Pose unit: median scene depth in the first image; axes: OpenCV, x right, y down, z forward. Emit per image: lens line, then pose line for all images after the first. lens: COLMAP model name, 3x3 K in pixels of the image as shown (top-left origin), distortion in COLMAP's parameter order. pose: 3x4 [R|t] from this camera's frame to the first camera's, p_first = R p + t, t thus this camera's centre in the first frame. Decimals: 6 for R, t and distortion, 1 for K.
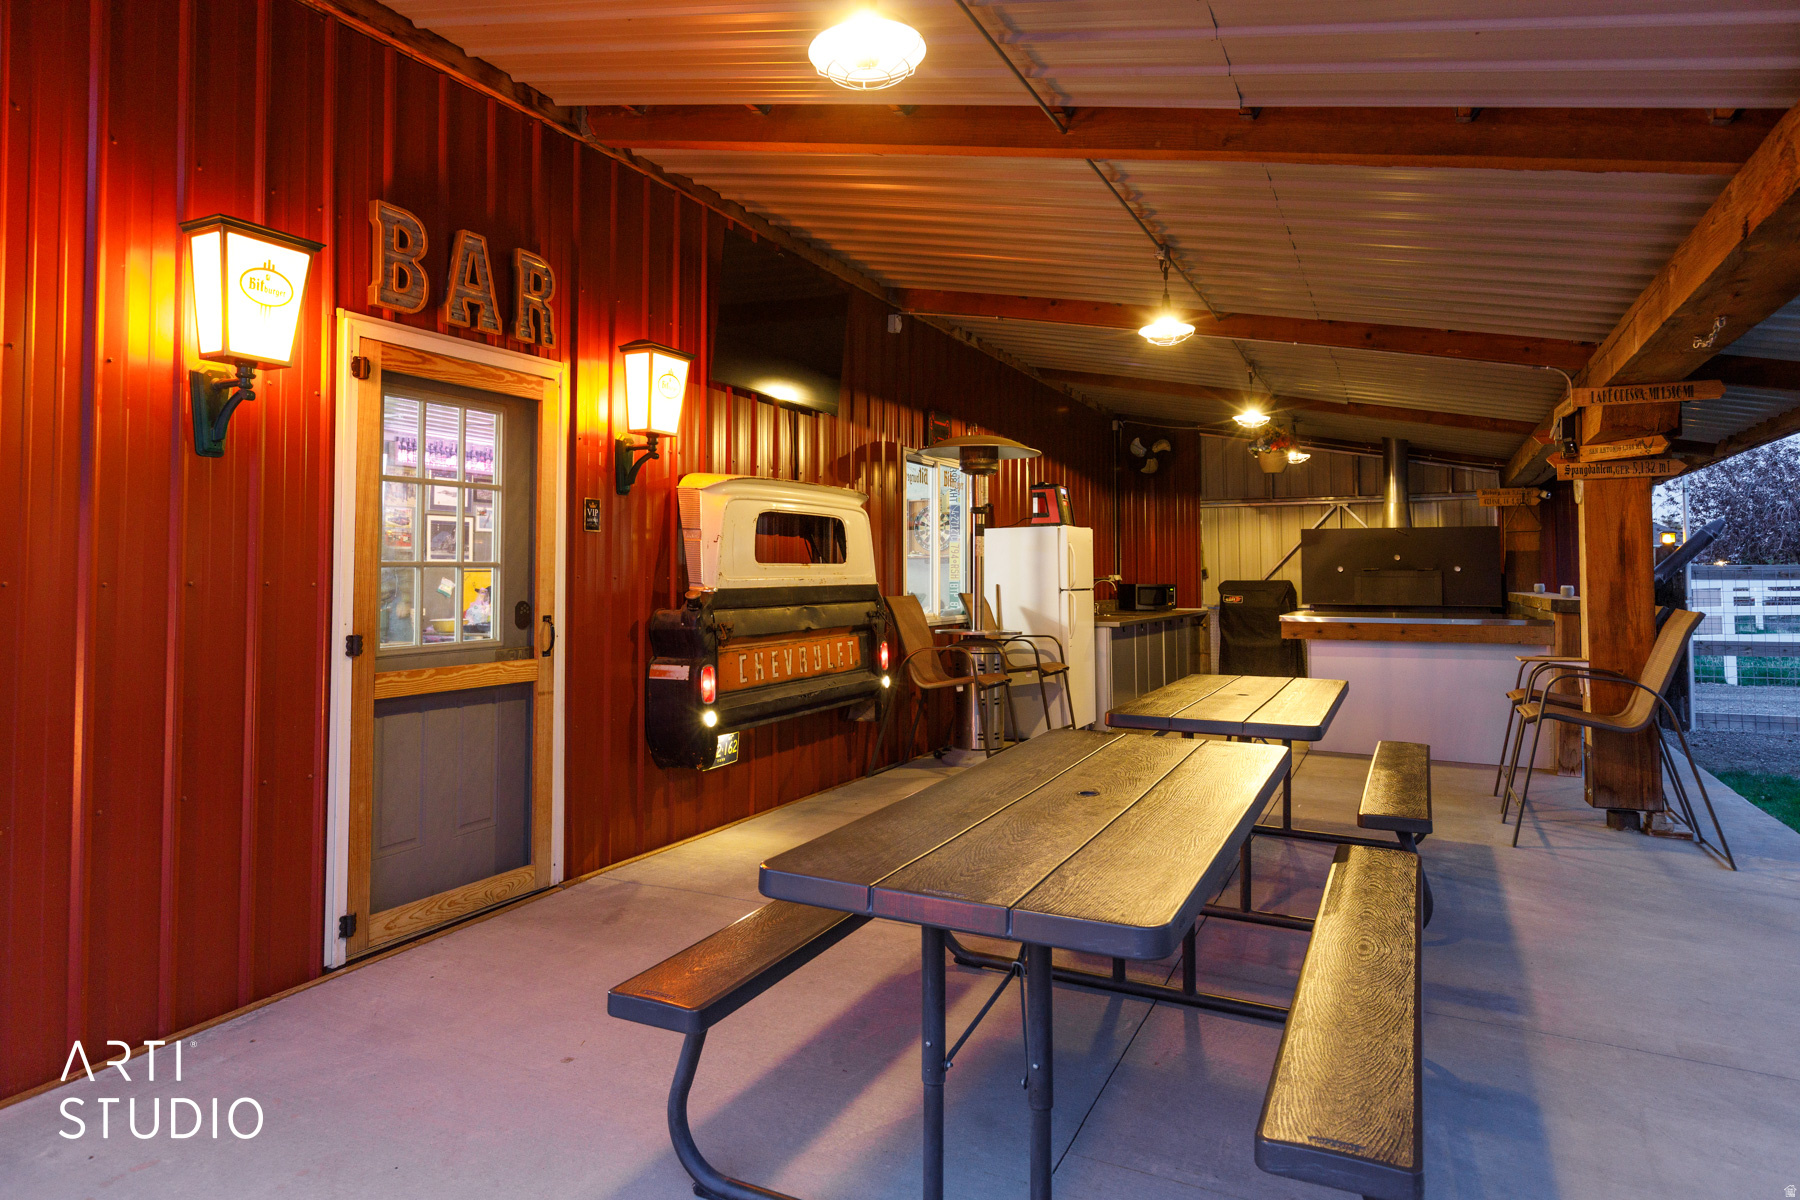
lens RADIAL K [[1081.7, 0, 897.7], [0, 1081.7, 520.6], [0, 0, 1]] dist [0.000811, 0.000343]
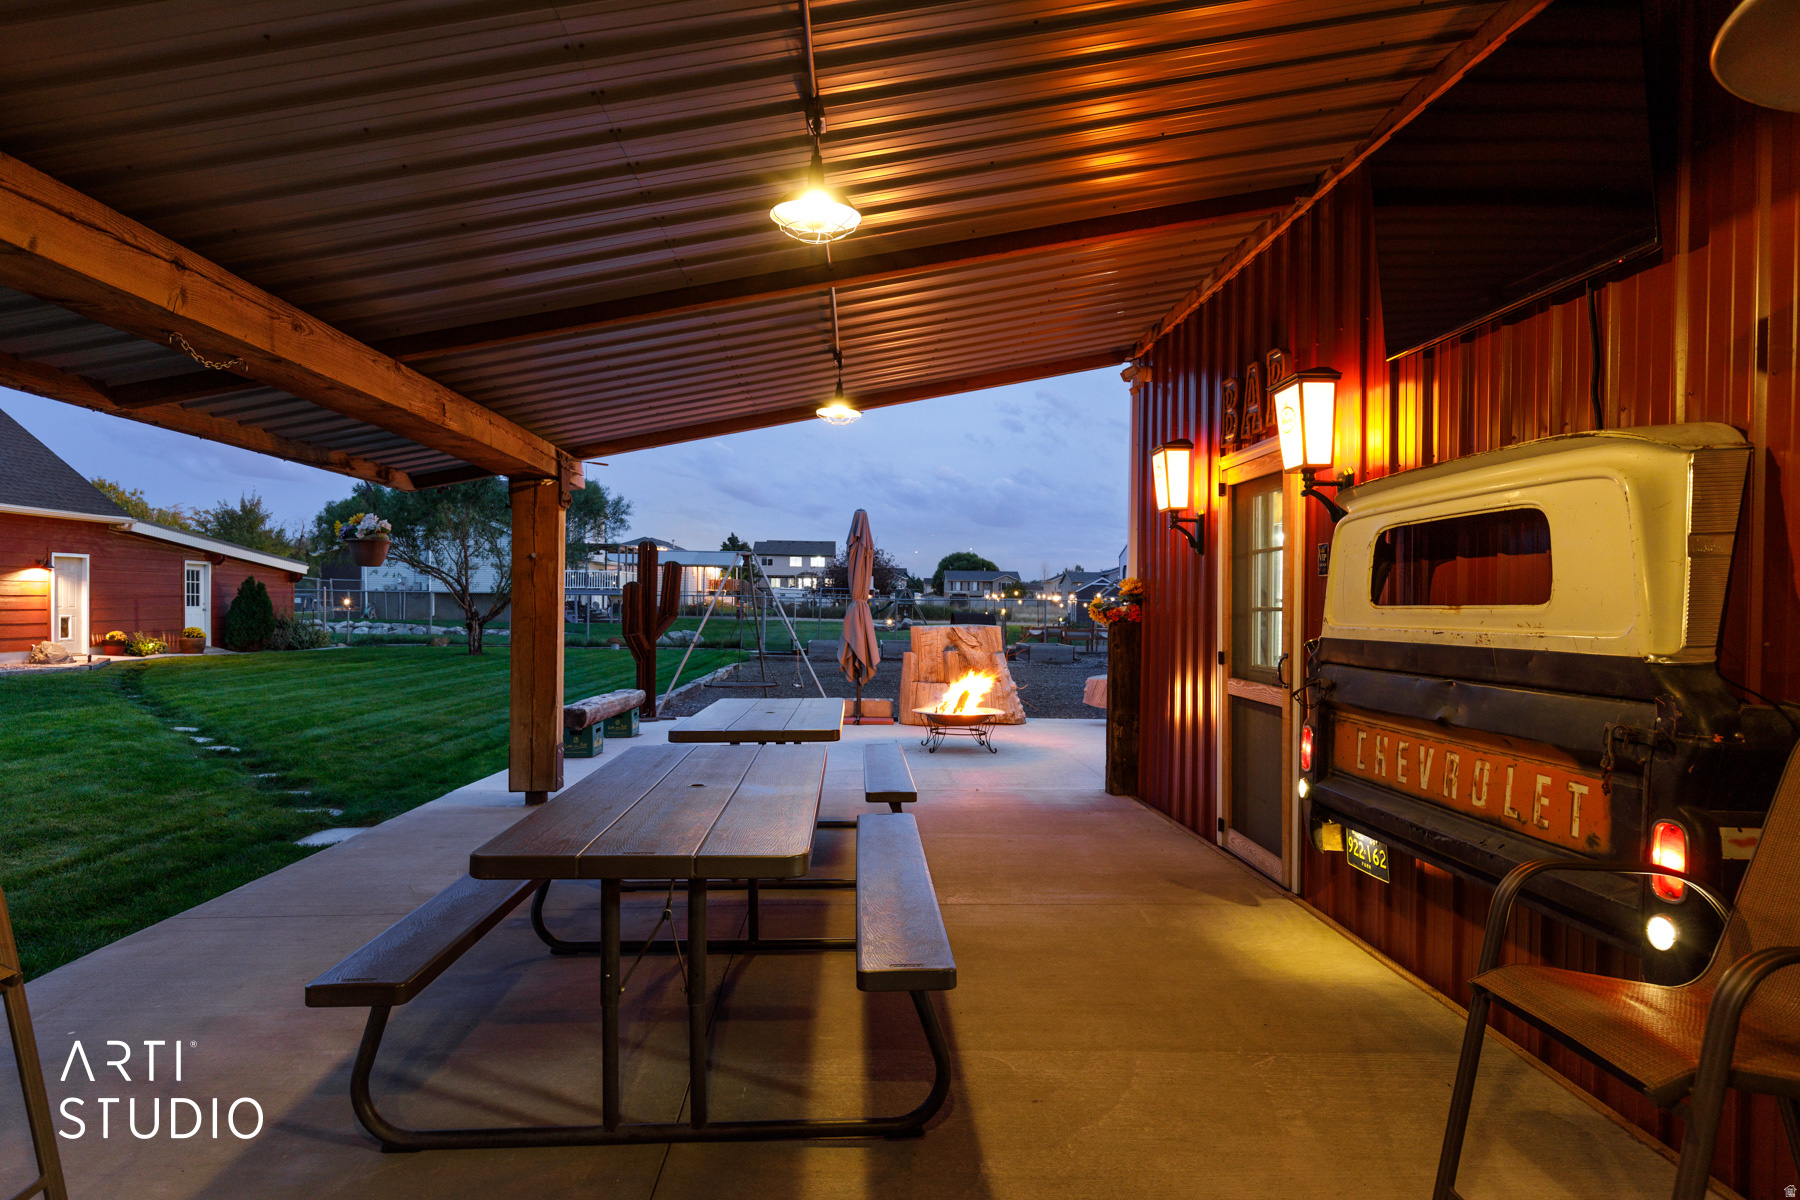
lens RADIAL K [[1080.5, 0, 900.0], [0, 1080.5, 600.0], [0, 0, 1]] dist [0.000440, 0.000093]
pose [[-0.885857, 0.005680, -0.463923, 0.432723], [0.031445, 0.998361, -0.047822, 0.055482], [0.462891, -0.056952, -0.884584, 1.381801]]
